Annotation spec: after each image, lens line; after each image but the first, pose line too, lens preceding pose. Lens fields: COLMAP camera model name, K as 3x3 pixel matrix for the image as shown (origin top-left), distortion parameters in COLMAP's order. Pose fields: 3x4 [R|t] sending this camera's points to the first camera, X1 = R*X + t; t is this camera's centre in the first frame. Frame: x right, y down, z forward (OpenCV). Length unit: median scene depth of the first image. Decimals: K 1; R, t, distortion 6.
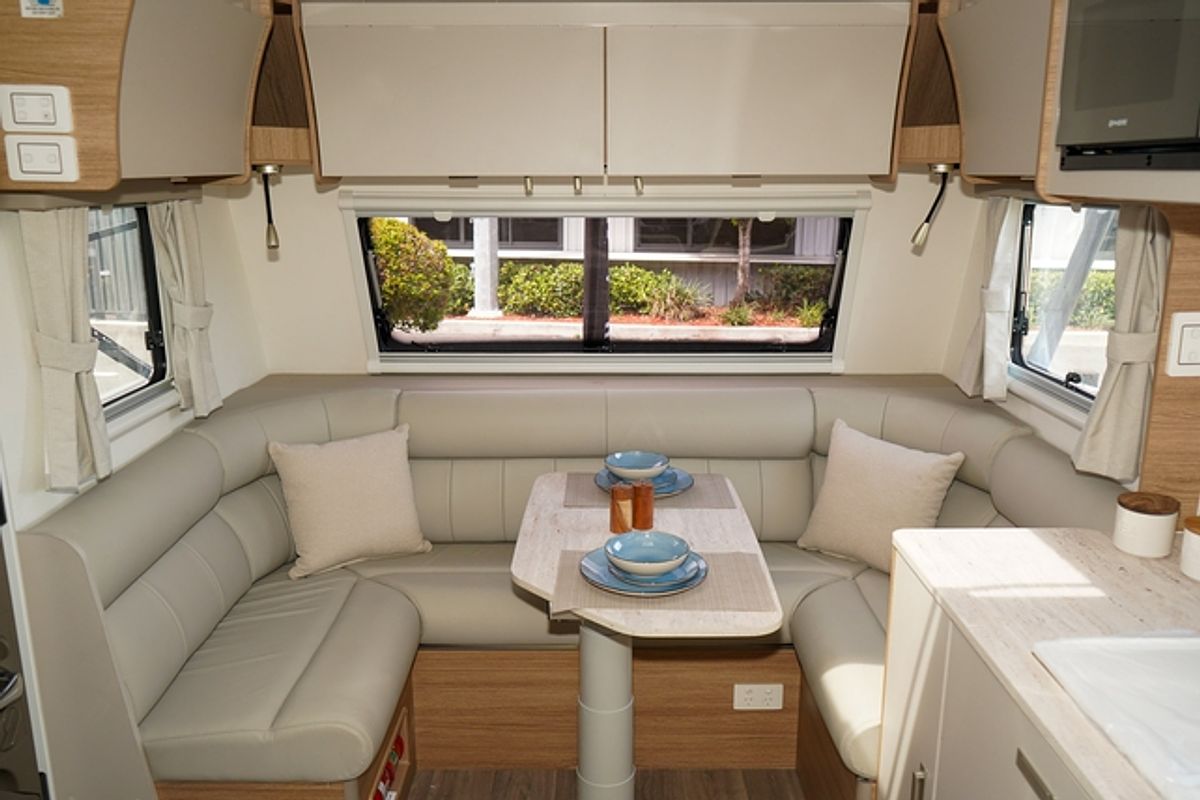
lens RADIAL K [[974.3, 0, 599.2], [0, 974.3, 399.1], [0, 0, 1]] dist [-0.003505, -0.003044]
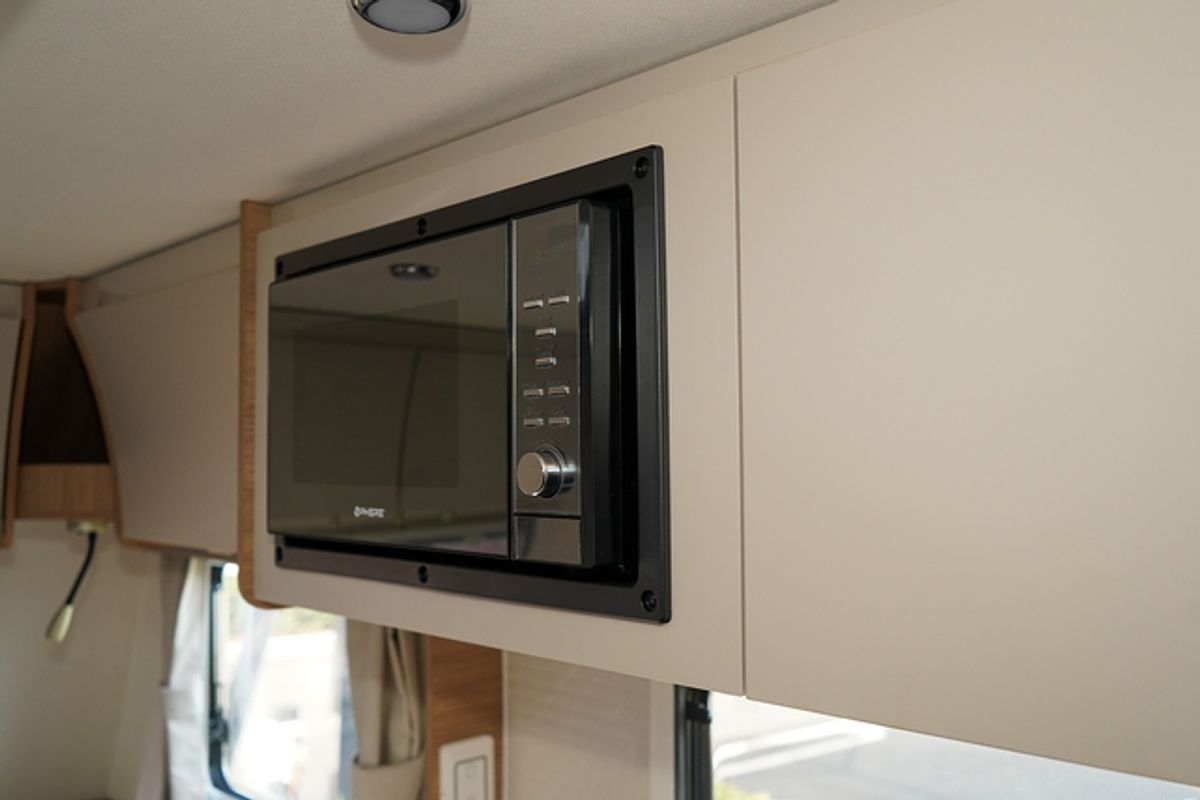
lens RADIAL K [[974.3, 0, 598.8], [0, 974.3, 400.5], [0, 0, 1]] dist [-0.003505, -0.003044]
pose [[0.698669, 0.039462, 0.714356, 0.117526], [0.162625, 0.963581, -0.212283, -0.122091], [-0.696717, 0.264487, 0.666807, 0.288782]]
